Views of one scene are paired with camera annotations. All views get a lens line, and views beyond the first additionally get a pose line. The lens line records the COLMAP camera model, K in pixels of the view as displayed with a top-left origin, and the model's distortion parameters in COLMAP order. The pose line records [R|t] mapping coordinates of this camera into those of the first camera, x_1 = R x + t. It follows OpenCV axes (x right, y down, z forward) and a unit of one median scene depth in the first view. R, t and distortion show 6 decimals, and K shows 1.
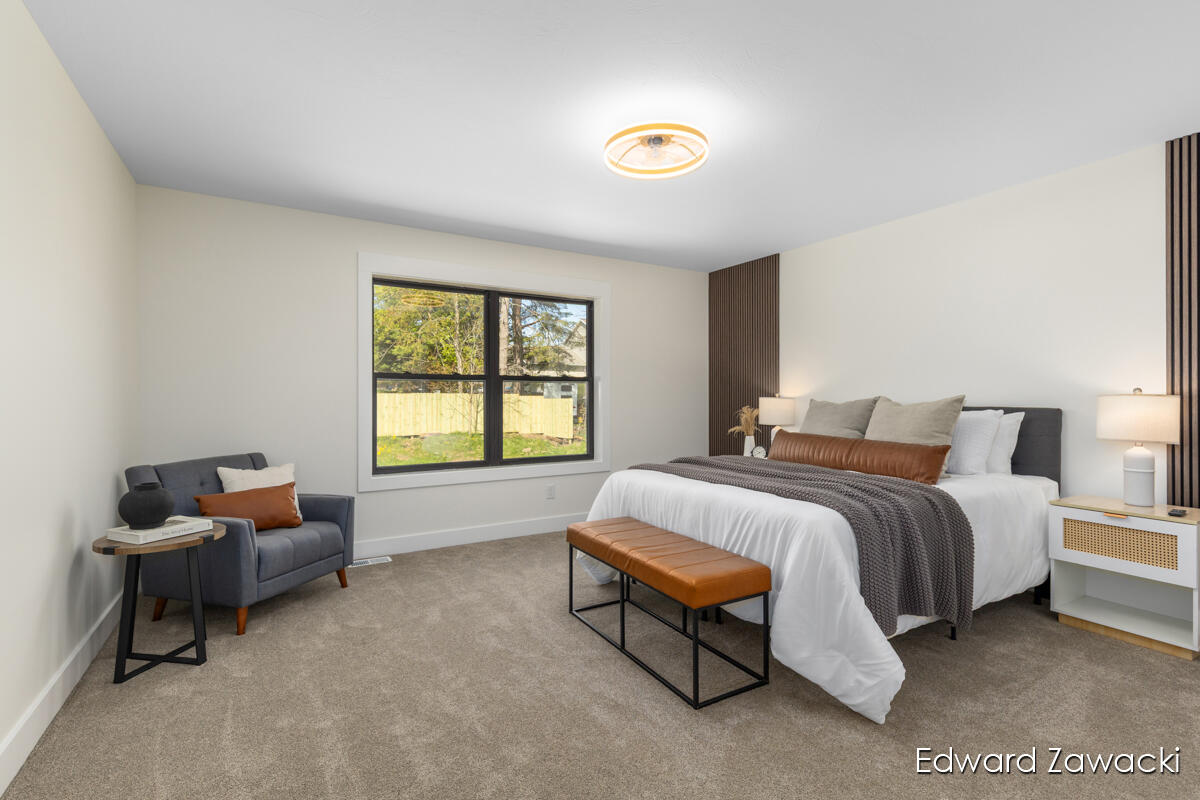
lens RADIAL K [[532.1, 0, 600.0], [0, 532.1, 400.0], [0, 0, 1]] dist [0.001386, 0.000428]
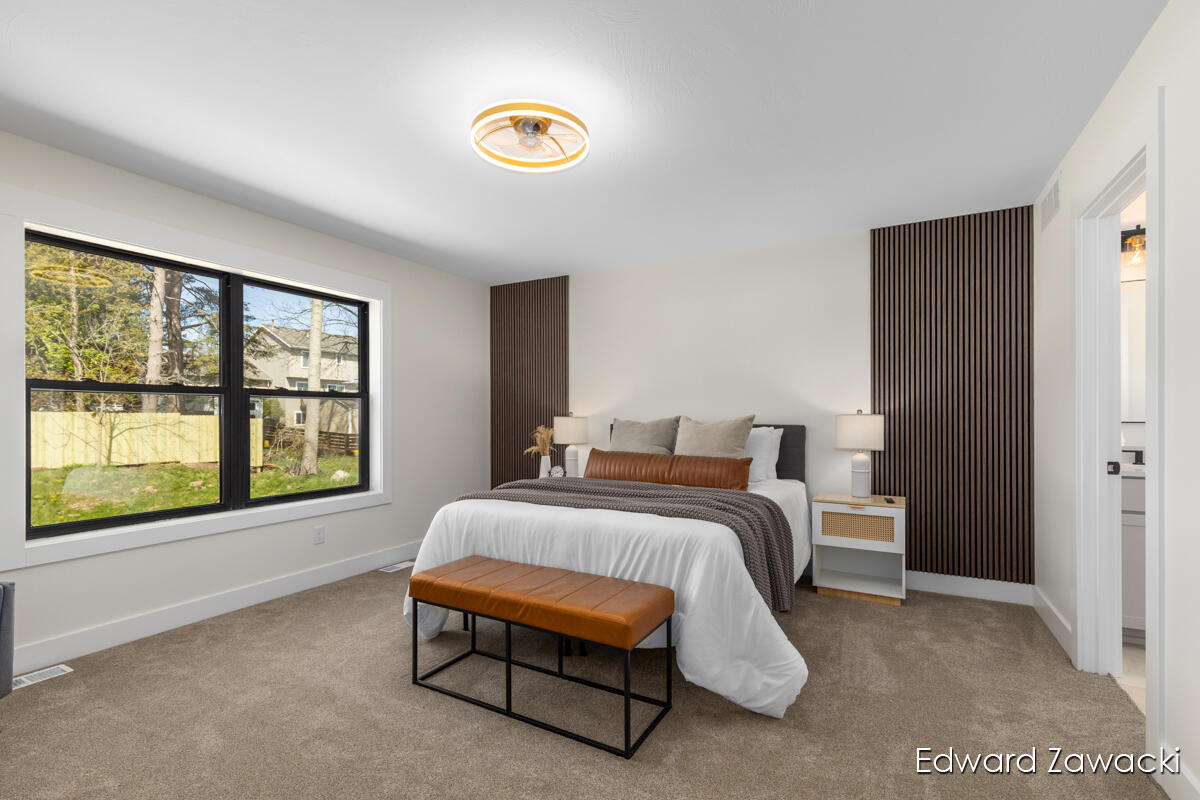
lens RADIAL K [[532.1, 0, 602.3], [0, 532.1, 416.8], [0, 0, 1]] dist [0.002615, 0.000043]
pose [[0.867778, -0.002708, 0.496944, -0.207243], [0.005238, 0.999979, -0.003697, -0.001603], [-0.496924, 0.005811, 0.867775, 0.151132]]
